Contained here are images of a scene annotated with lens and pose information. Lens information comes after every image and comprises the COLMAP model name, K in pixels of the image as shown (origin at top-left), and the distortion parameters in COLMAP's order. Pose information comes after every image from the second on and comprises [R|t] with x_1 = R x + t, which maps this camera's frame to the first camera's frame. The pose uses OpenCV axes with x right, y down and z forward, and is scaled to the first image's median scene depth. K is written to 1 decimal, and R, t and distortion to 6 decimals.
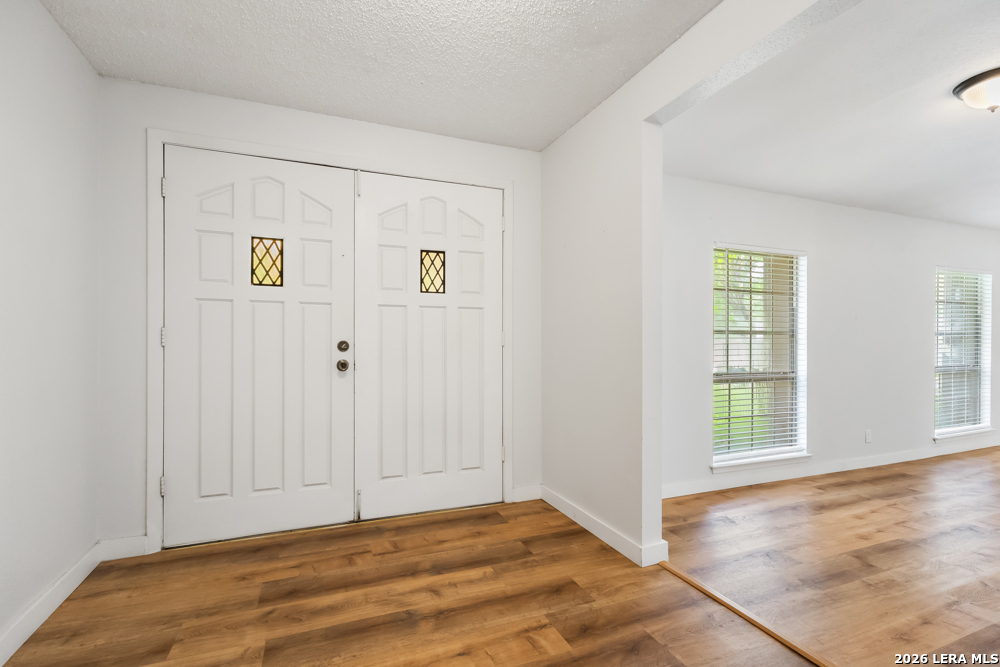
lens RADIAL K [[458.4, 0, 499.9], [0, 458.4, 342.5], [0, 0, 1]] dist [0.001158, 0.000501]
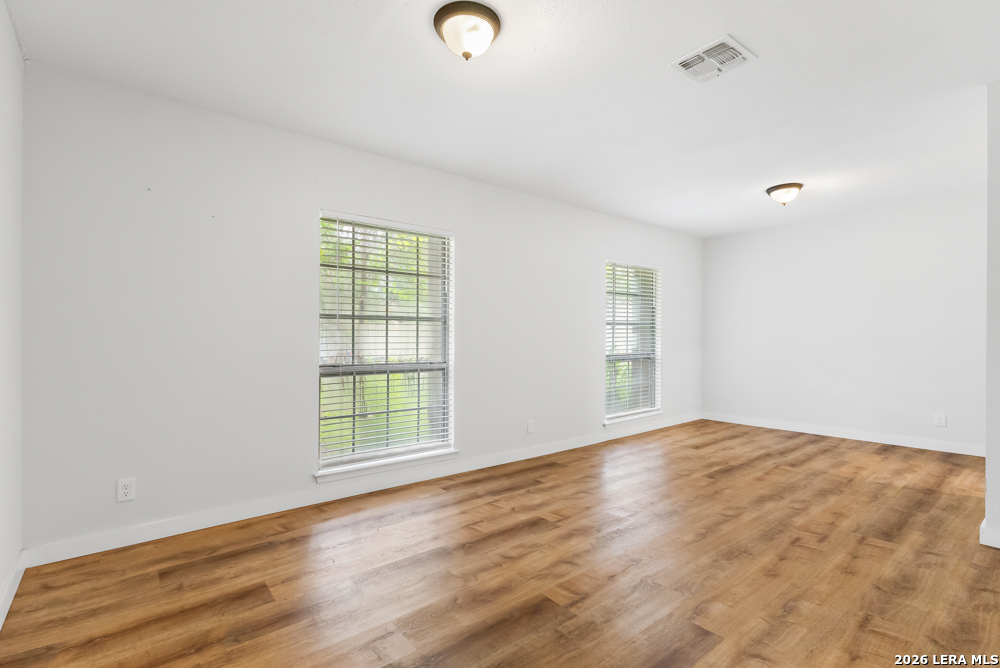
lens RADIAL K [[469.0, 0, 500.3], [0, 469.0, 335.4], [0, 0, 1]] dist [0.001774, 0.000110]
pose [[0.955674, 0.002749, 0.294414, 0.471677], [-0.002919, 0.999996, 0.000139, 0.010673], [-0.294412, -0.000992, 0.955678, 0.064531]]
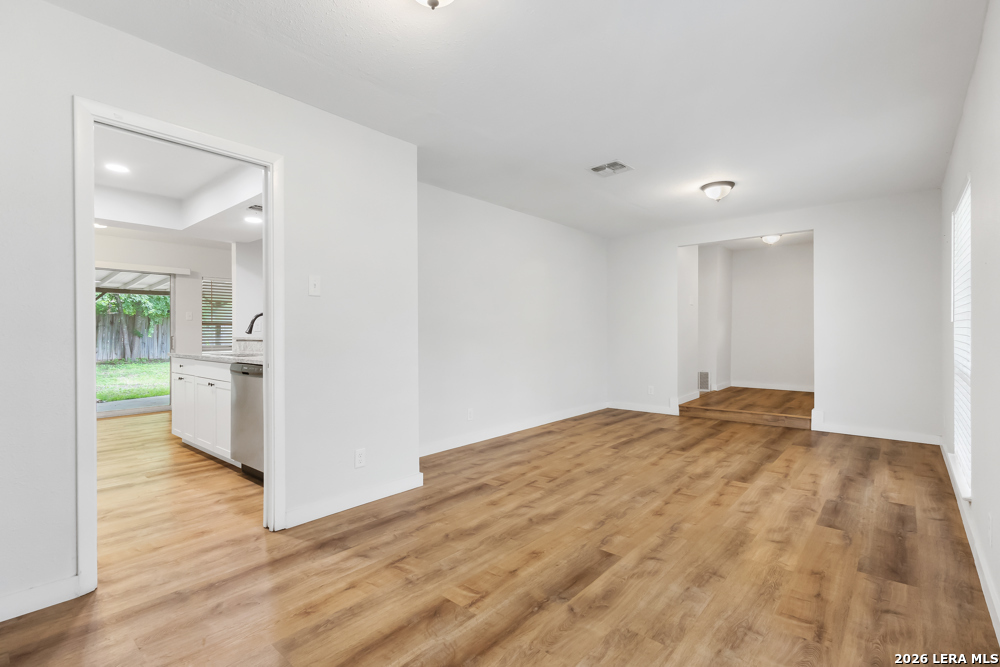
lens RADIAL K [[465.3, 0, 504.6], [0, 465.3, 336.4], [0, 0, 1]] dist [0.001730, 0.000638]
pose [[-0.884783, 0.013283, -0.465813, 1.491169], [0.013325, 0.999906, 0.003203, 0.017630], [0.465812, -0.003373, -0.884877, 1.245422]]
